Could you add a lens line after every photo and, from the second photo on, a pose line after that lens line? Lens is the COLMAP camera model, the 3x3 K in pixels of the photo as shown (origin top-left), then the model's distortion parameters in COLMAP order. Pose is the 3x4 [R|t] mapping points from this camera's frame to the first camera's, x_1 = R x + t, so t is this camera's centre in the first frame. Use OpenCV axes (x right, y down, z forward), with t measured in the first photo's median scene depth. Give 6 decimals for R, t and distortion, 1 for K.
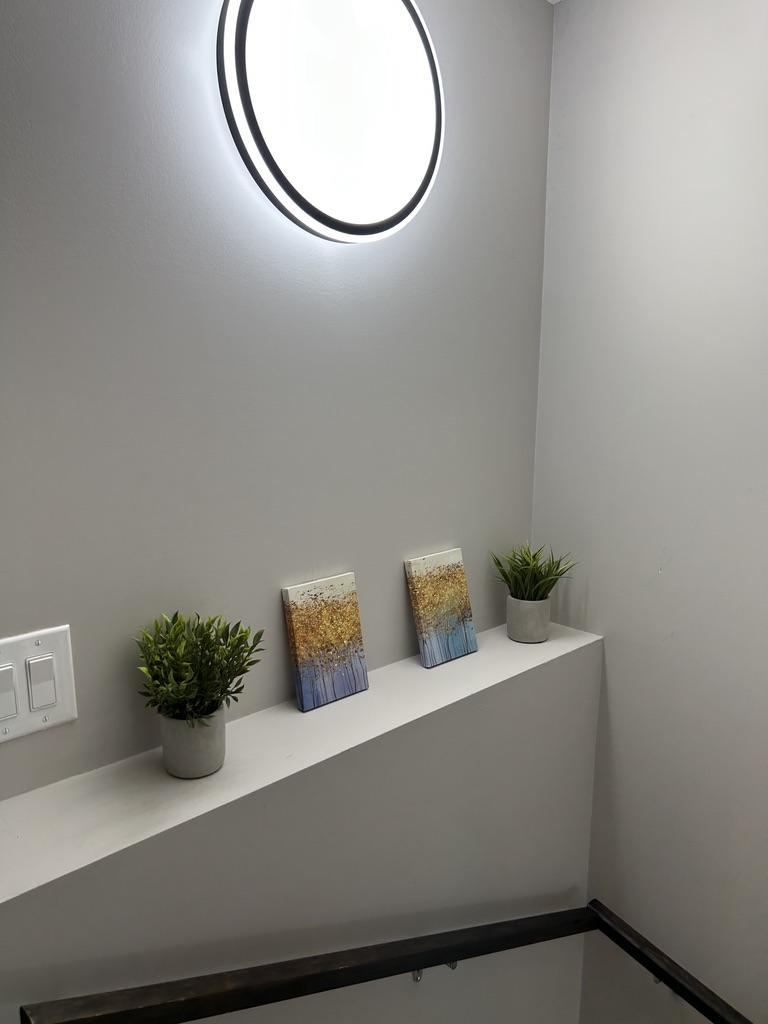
lens RADIAL K [[772.7, 0, 390.0], [0, 772.7, 506.4], [0, 0, 1]] dist [0.035069, -0.026172]
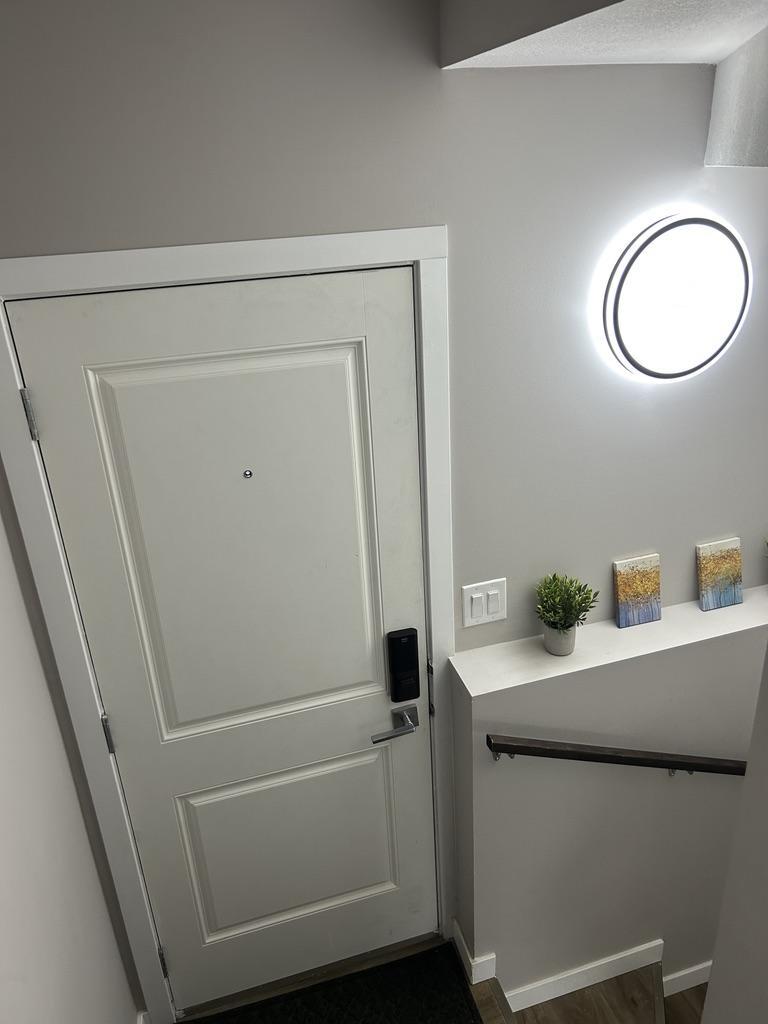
lens RADIAL K [[772.7, 0, 380.0], [0, 772.7, 507.8], [0, 0, 1]] dist [0.035069, -0.026172]
pose [[0.890274, 0.129799, -0.436537, 0.147117], [-0.015502, 0.966607, 0.255793, -0.467072], [0.455161, -0.220959, 0.862557, -0.770014]]
